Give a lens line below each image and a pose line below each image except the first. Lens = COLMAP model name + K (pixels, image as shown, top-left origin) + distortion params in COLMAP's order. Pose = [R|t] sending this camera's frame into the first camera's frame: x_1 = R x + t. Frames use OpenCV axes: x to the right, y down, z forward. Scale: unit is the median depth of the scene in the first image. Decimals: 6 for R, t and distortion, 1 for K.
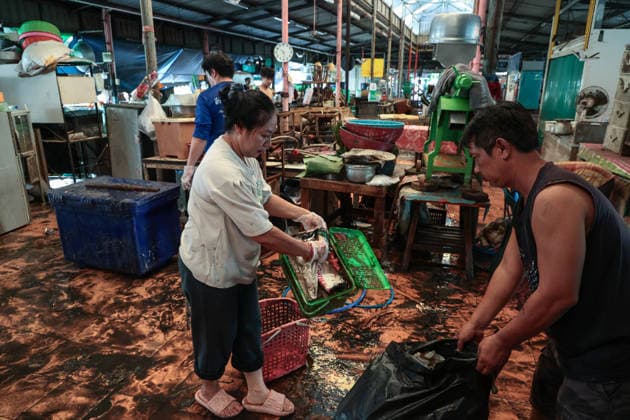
lens RADIAL K [[436.2, 0, 315.0], [0, 436.2, 210.0], [0, 0, 1]] dist [0.003287, -0.000182]
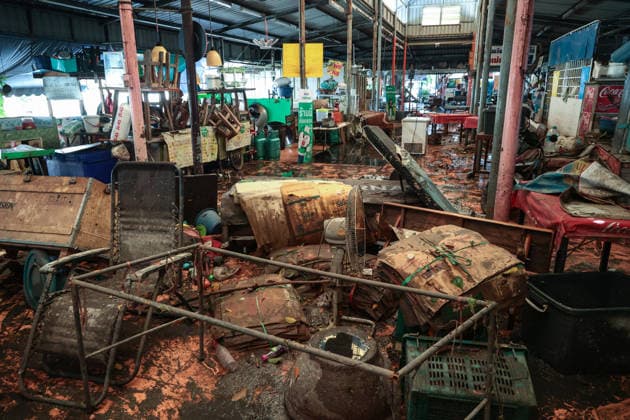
lens RADIAL K [[437.7, 0, 309.4], [0, 437.7, 202.9], [0, 0, 1]] dist [0.002812, 0.002300]
pose [[0.999827, -0.010625, -0.015267, 0.182005], [0.010209, 0.999581, -0.027077, -0.173947], [0.015549, 0.026916, 0.999517, 0.592367]]
